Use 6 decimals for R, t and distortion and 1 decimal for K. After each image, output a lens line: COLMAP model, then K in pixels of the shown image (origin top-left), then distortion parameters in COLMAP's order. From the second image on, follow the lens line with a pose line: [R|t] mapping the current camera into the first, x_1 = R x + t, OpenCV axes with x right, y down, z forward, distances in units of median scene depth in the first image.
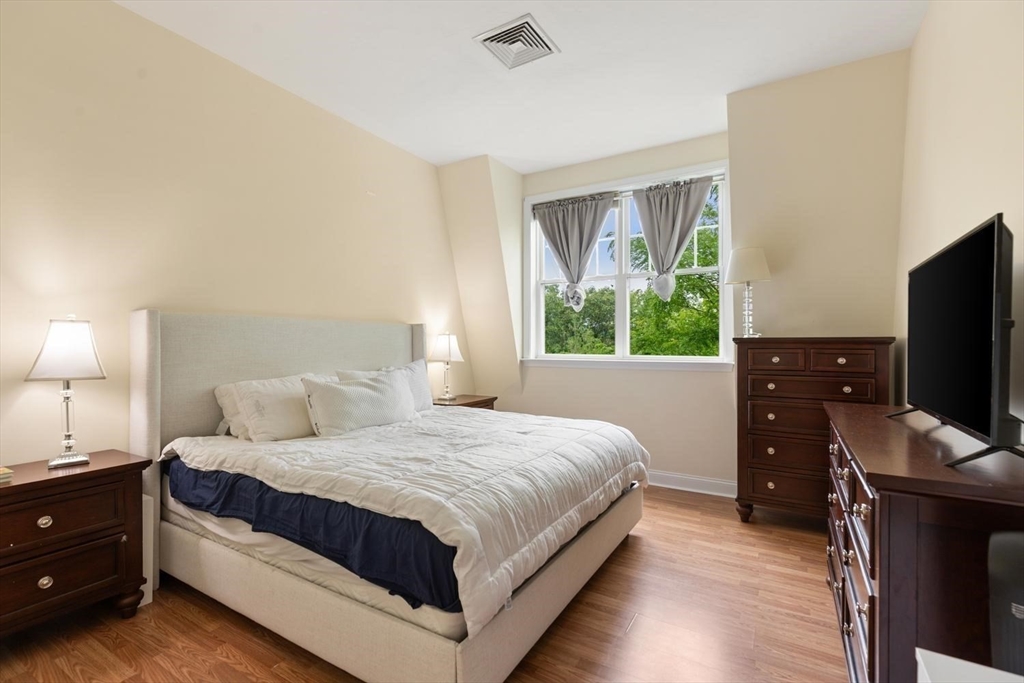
lens RADIAL K [[464.2, 0, 510.7], [0, 464.2, 346.2], [0, 0, 1]] dist [0.009978, -0.002599]
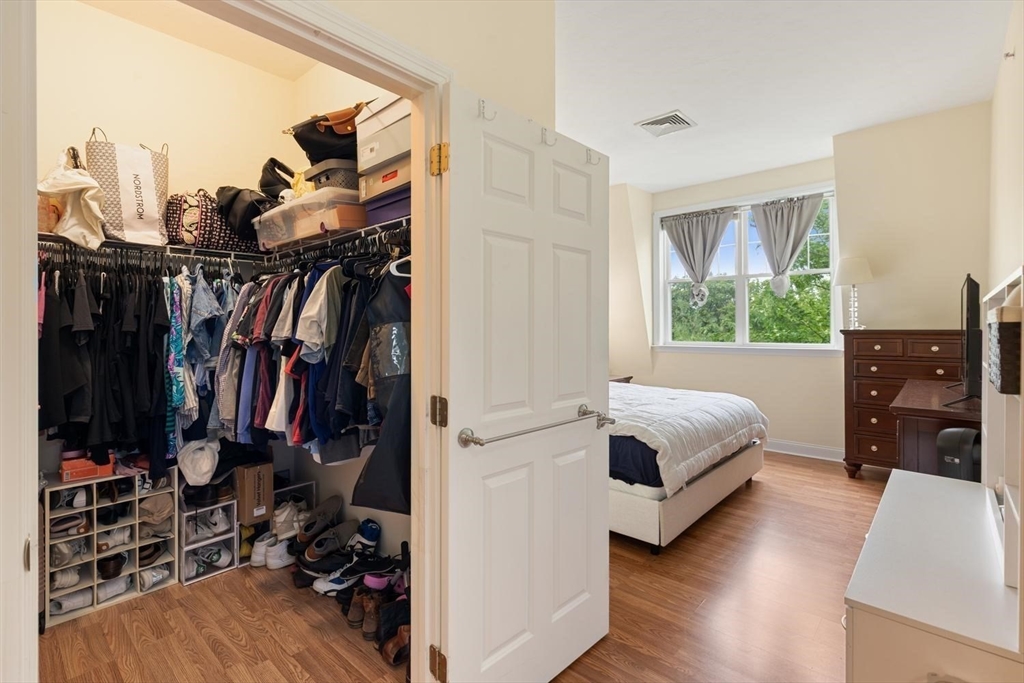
lens RADIAL K [[464.2, 0, 523.8], [0, 464.2, 326.8], [0, 0, 1]] dist [0.009978, -0.002599]
pose [[0.983018, -0.003951, -0.183468, -0.123545], [0.002387, 0.999959, -0.008748, -0.016505], [0.183495, 0.008161, 0.982987, -0.375114]]
